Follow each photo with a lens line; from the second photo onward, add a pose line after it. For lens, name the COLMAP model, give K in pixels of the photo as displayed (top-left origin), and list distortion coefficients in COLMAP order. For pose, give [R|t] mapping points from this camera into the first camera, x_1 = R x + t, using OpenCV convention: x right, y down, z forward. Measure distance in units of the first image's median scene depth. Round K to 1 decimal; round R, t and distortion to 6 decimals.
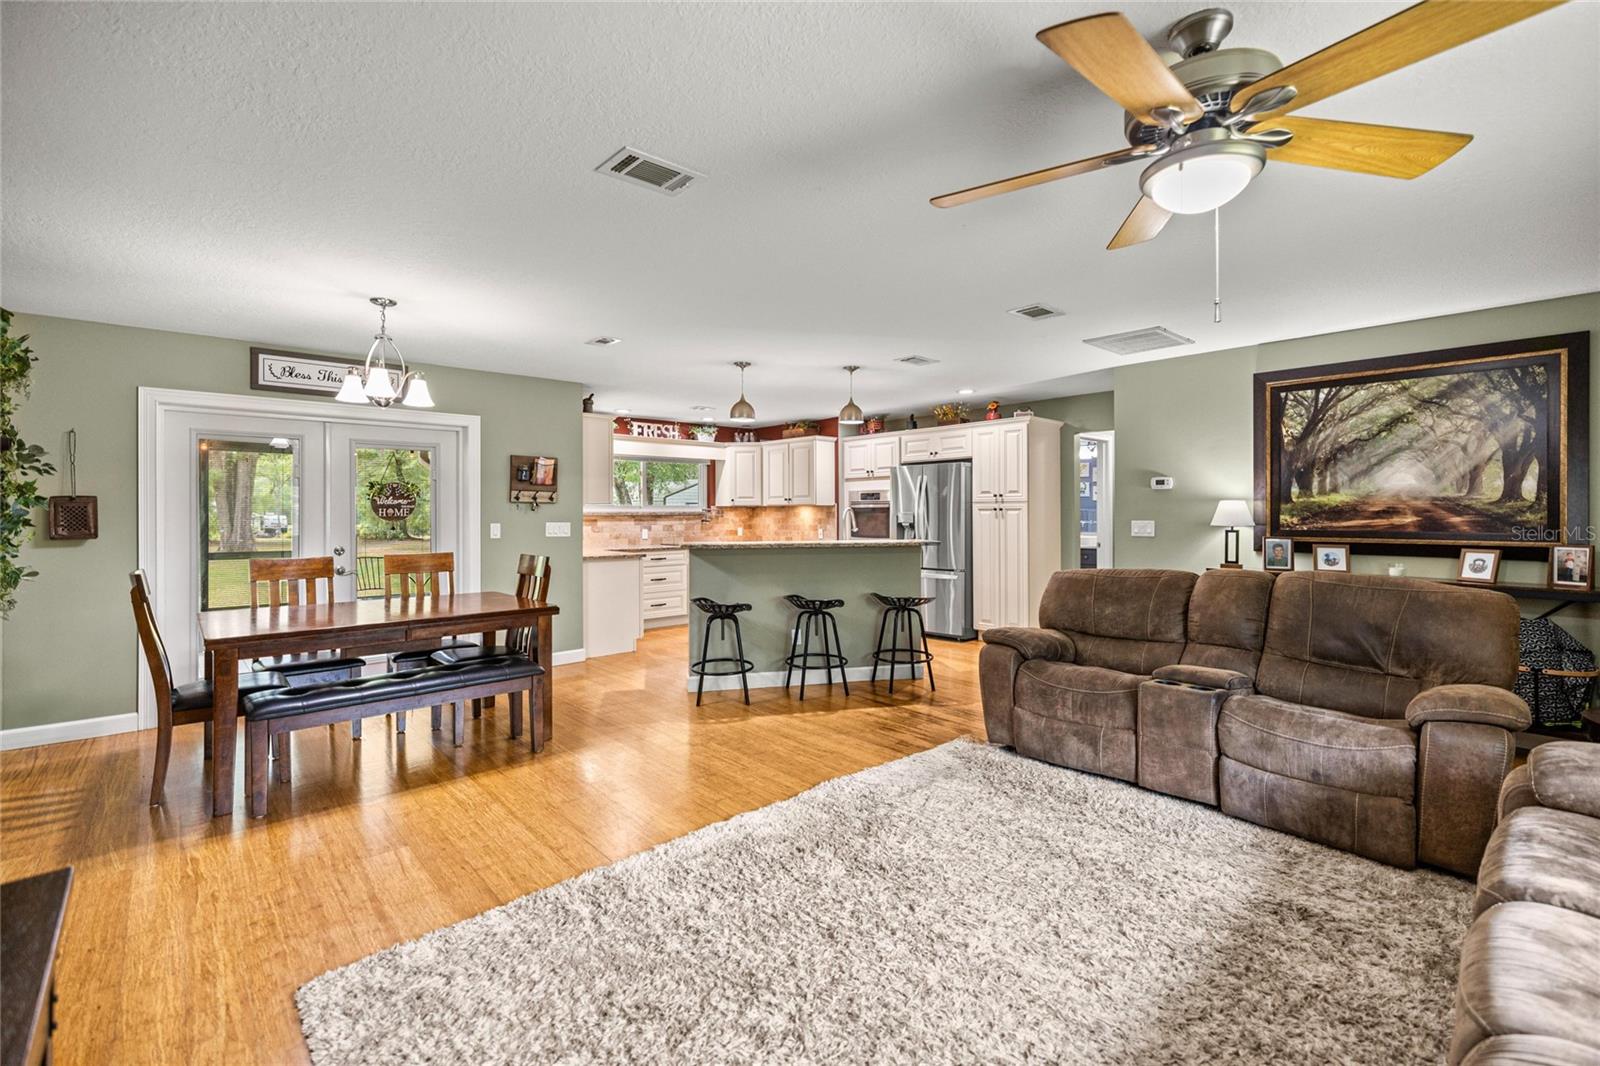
lens RADIAL K [[679.1, 0, 788.4], [0, 679.1, 513.9], [0, 0, 1]] dist [-0.000020, 0.001048]
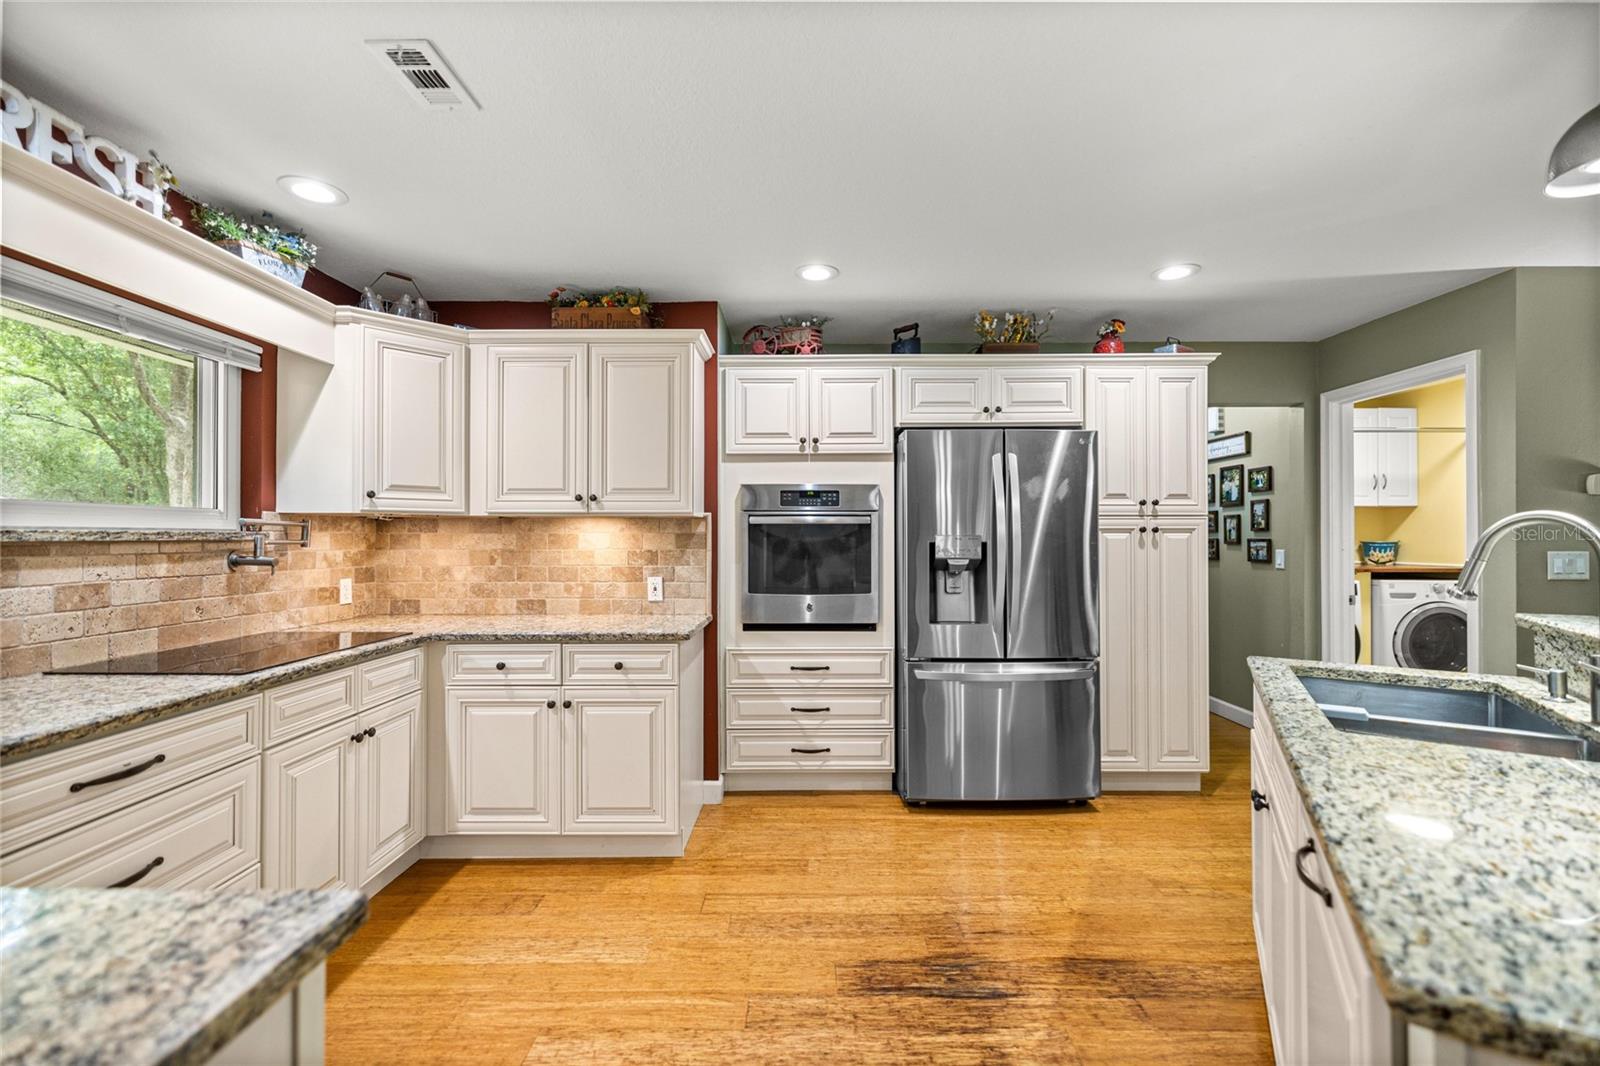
lens RADIAL K [[679.1, 0, 800.3], [0, 679.1, 534.8], [0, 0, 1]] dist [-0.000020, 0.001048]
pose [[0.665454, 0.007574, 0.746401, -0.287610], [-0.000213, 0.999950, -0.009957, 0.002434], [-0.746439, 0.006467, 0.665422, 1.011359]]
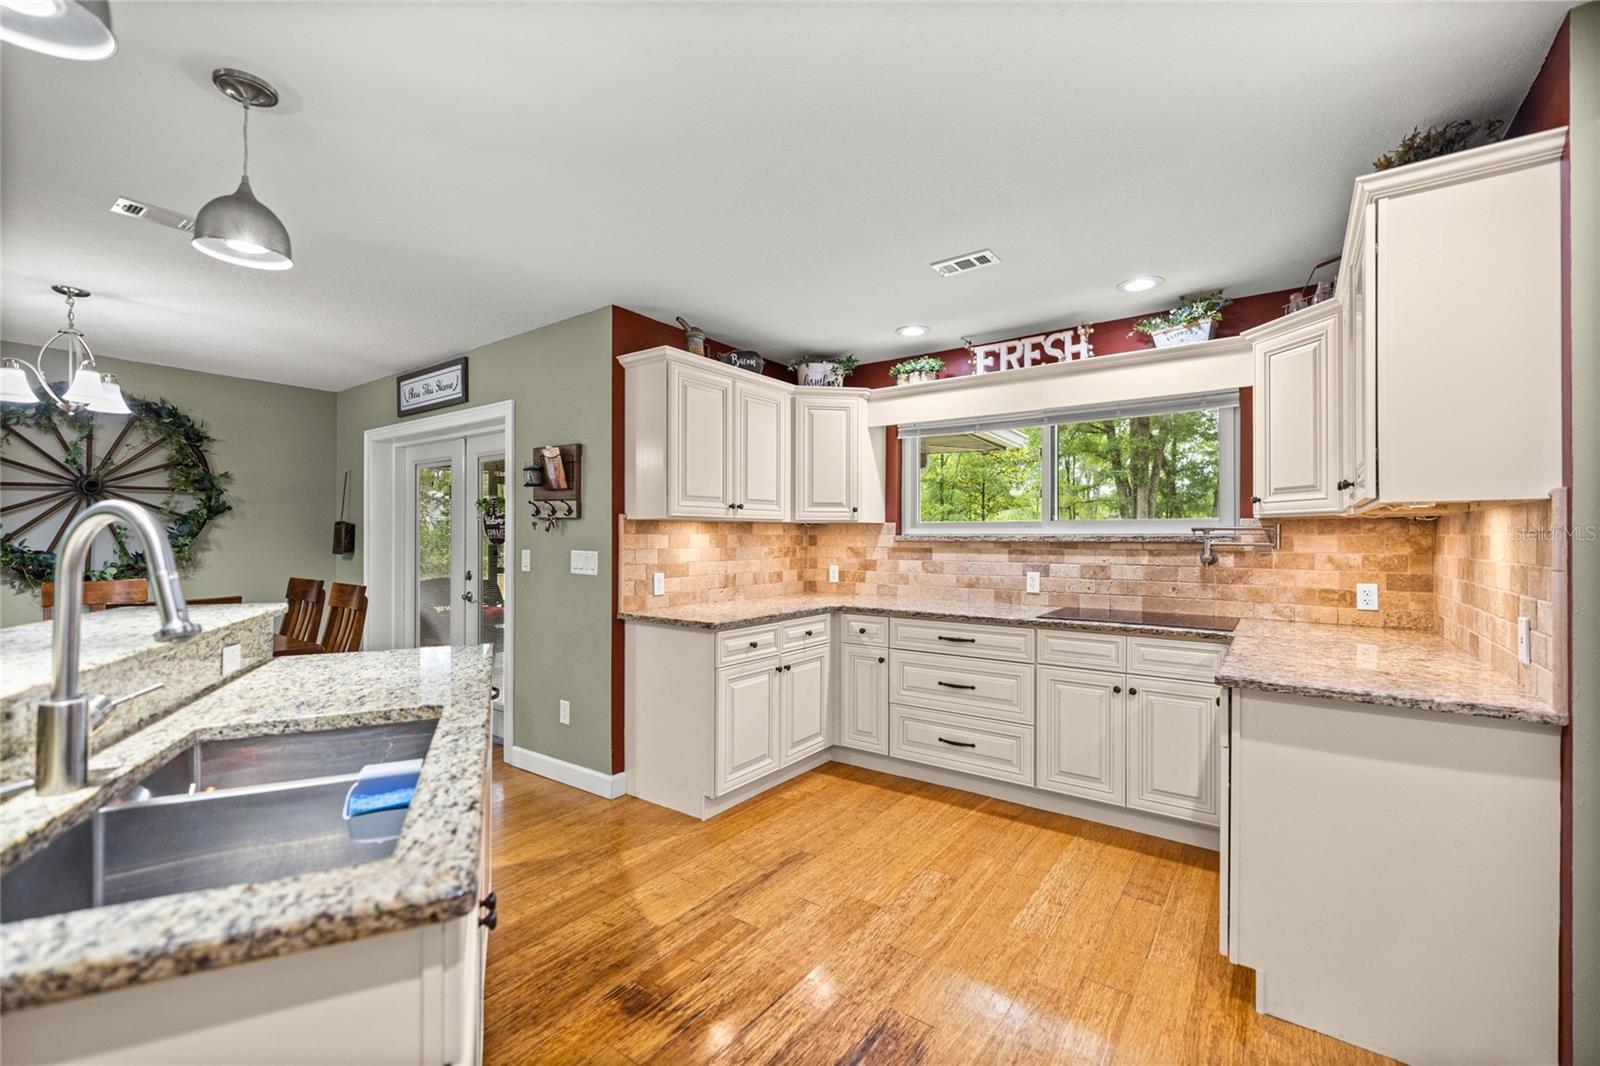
lens RADIAL K [[679.1, 0, 796.4], [0, 679.1, 532.1], [0, 0, 1]] dist [-0.000020, 0.001048]
pose [[0.215545, -0.001823, -0.976492, 0.307095], [-0.004840, 0.999984, -0.002935, -0.003535], [0.976482, 0.005359, 0.215533, 1.108464]]
